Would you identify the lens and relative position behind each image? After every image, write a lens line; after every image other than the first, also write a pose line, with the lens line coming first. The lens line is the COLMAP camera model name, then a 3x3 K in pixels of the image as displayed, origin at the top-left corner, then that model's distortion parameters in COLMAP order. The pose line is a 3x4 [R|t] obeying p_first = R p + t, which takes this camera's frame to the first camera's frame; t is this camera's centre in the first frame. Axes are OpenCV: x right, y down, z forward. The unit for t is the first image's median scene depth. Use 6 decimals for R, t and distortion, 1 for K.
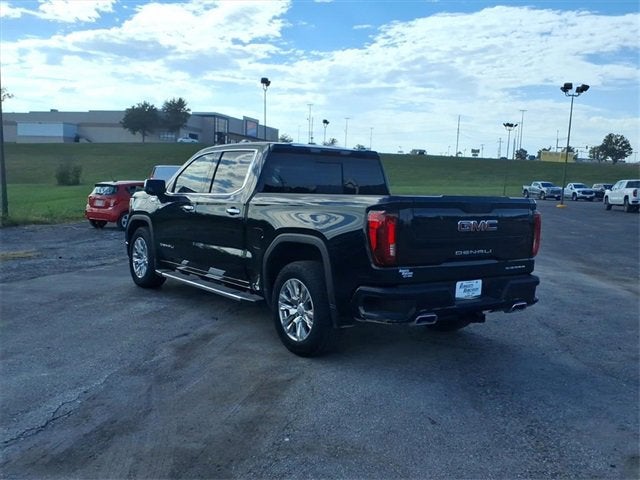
lens RADIAL K [[608.6, 0, 320.6], [0, 608.6, 239.3], [0, 0, 1]] dist [0.102607, -0.252811]
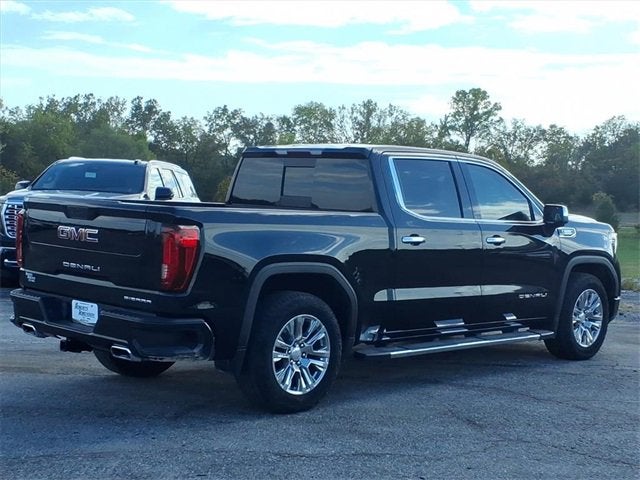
lens RADIAL K [[979.1, 0, 319.3], [0, 979.1, 240.4], [0, 0, 1]] dist [0.274334, -0.968111]
pose [[0.169466, 0.028307, -0.985129, 1.187034], [-0.116592, 0.993144, 0.008481, -0.045999], [0.978615, 0.113421, 0.171605, 0.794042]]
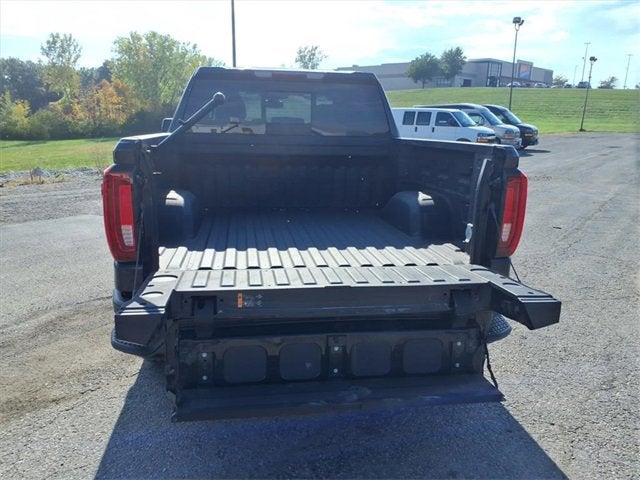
lens RADIAL K [[512.1, 0, 316.9], [0, 512.1, 242.8], [0, 0, 1]] dist [0.004111, 0.003303]
pose [[0.885315, 0.095616, -0.455055, 0.330597], [-0.033155, 0.989119, 0.143331, -0.034315], [0.463809, -0.111806, 0.878852, 0.437470]]
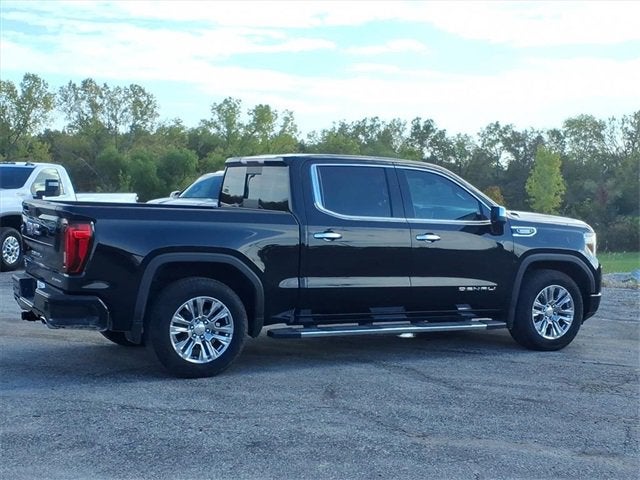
lens RADIAL K [[879.3, 0, 316.1], [0, 879.3, 251.8], [0, 0, 1]] dist [0.249270, -0.872290]
pose [[-0.129803, 0.035933, -0.990889, 1.250512], [-0.116863, 0.991824, 0.051275, -0.086125], [0.984629, 0.122454, -0.124542, 1.220166]]
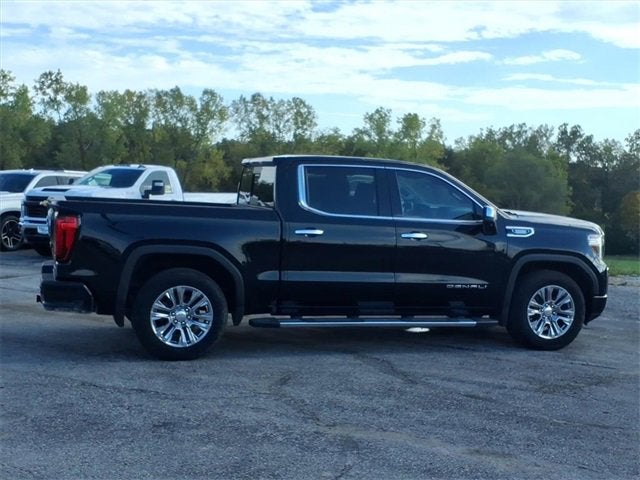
lens RADIAL K [[804.4, 0, 317.2], [0, 804.4, 254.1], [0, 0, 1]] dist [0.232018, -0.755397]
pose [[-0.306116, 0.037435, -0.951258, 1.166177], [-0.126674, 0.988739, 0.079674, -0.110281], [0.943529, 0.144889, -0.297927, 1.437109]]
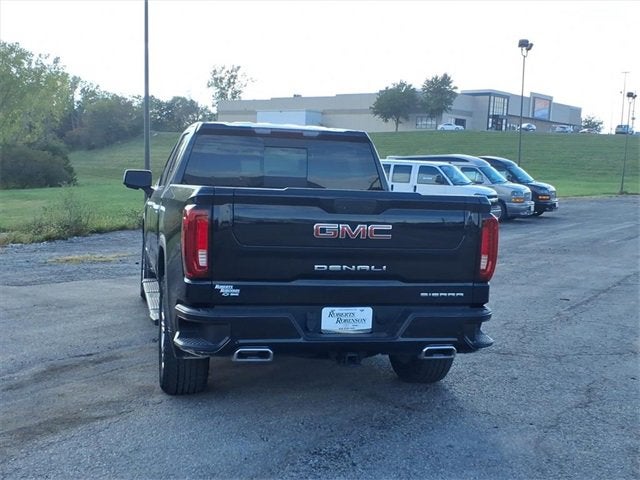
lens RADIAL K [[786.7, 0, 320.3], [0, 786.7, 238.5], [0, 0, 1]] dist [0.247911, -0.767053]
pose [[0.928212, 0.032125, -0.370661, 0.411730], [-0.039815, 0.999121, -0.013113, -0.000129], [0.369914, 0.026929, 0.928676, 0.091512]]
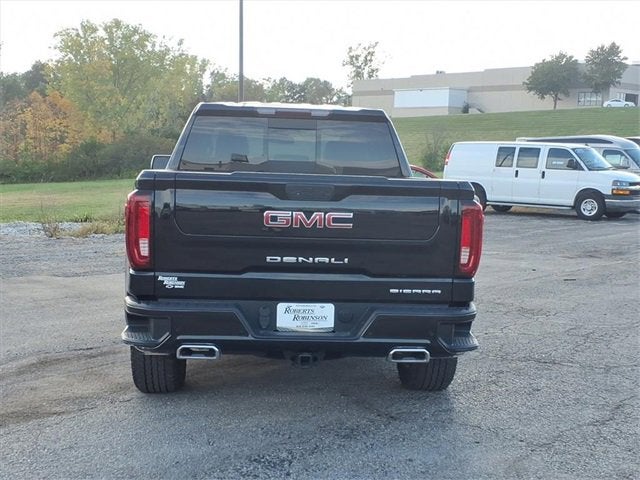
lens RADIAL K [[865.5, 0, 319.1], [0, 865.5, 240.3], [0, 0, 1]] dist [0.257060, -0.866335]
pose [[0.853563, 0.044041, -0.519124, 0.545307], [-0.048814, 0.998798, 0.004474, -0.003700], [0.518697, 0.021522, 0.854687, 0.156666]]
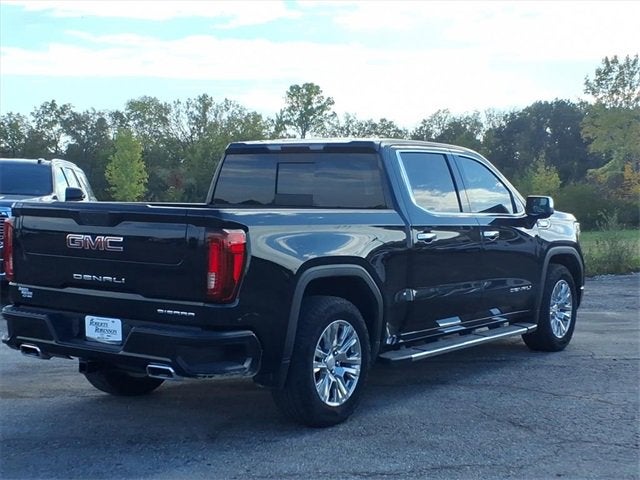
lens RADIAL K [[979.1, 0, 319.3], [0, 979.1, 240.4], [0, 0, 1]] dist [0.274334, -0.968111]
pose [[0.328598, 0.025379, -0.944129, 1.080696], [-0.084962, 0.996380, -0.002787, -0.032743], [0.940641, 0.081130, 0.329564, 0.626129]]
